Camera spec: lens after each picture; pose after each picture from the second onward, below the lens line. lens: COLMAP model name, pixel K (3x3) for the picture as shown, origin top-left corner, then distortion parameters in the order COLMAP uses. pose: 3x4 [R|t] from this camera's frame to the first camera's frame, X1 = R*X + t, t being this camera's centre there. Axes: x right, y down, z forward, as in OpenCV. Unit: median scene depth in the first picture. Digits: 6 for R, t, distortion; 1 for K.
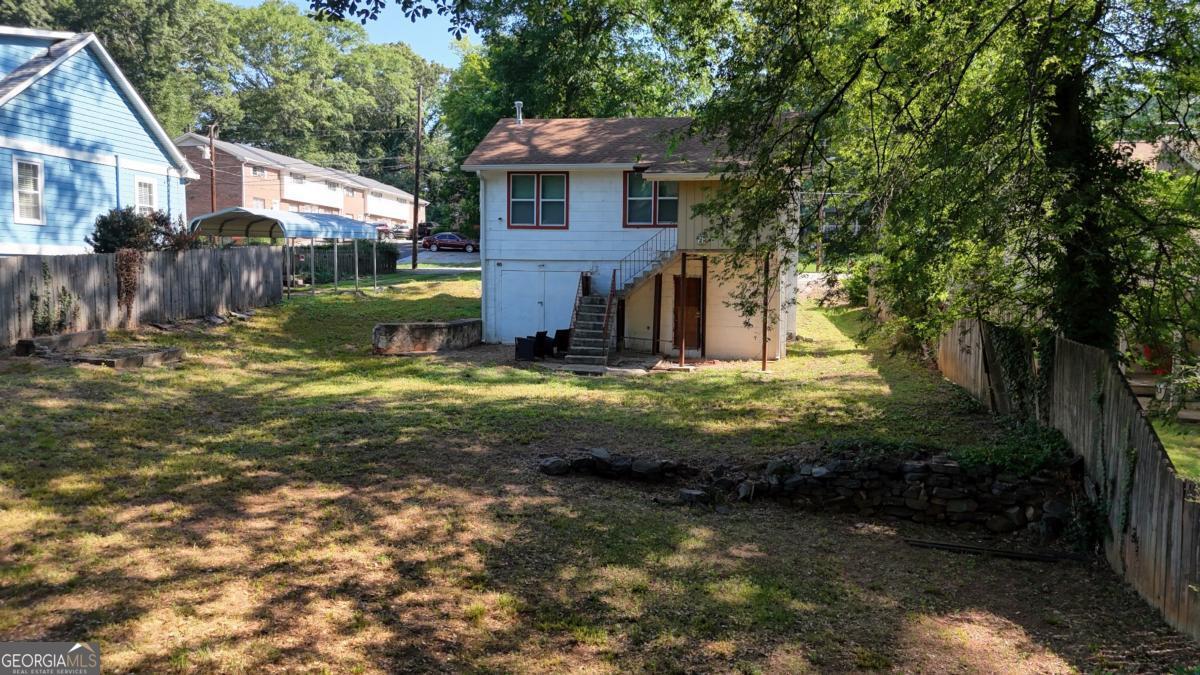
lens RADIAL K [[892.1, 0, 603.4], [0, 892.1, 341.4], [0, 0, 1]] dist [0.049467, -0.030794]
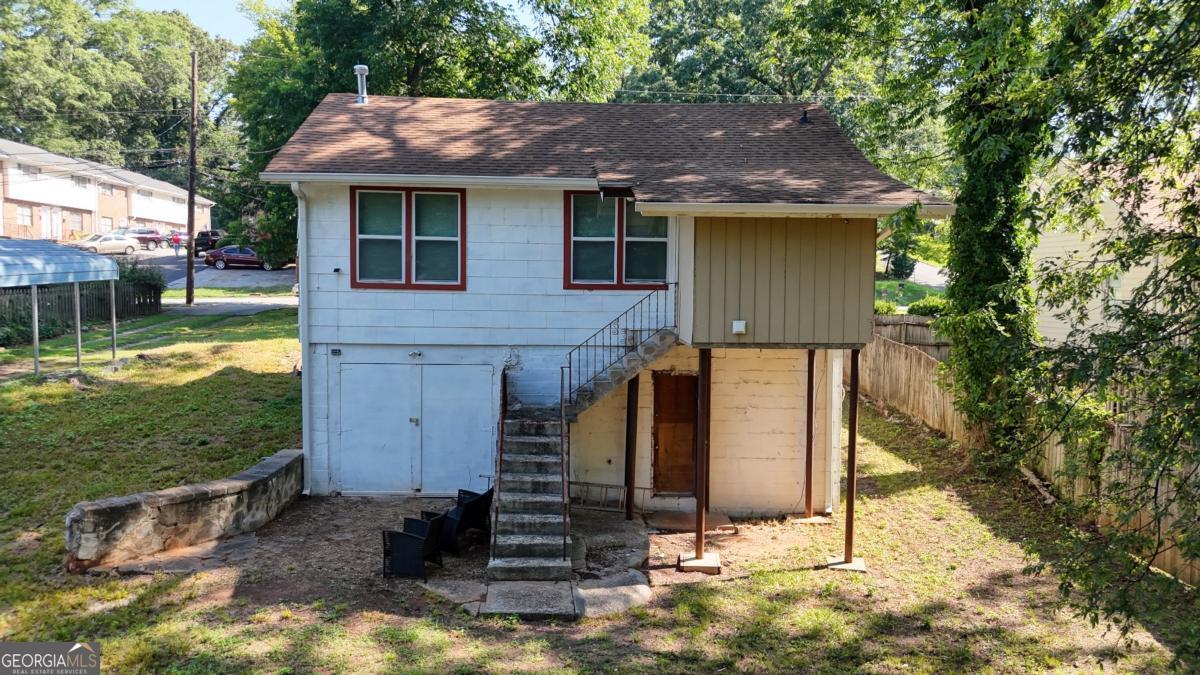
lens RADIAL K [[892.1, 0, 599.0], [0, 892.1, 330.6], [0, 0, 1]] dist [0.049467, -0.030794]
pose [[0.978659, -0.011550, 0.205168, -0.024590], [0.013940, 0.999851, -0.010208, -0.031688], [-0.205019, 0.012850, 0.978674, 0.146707]]
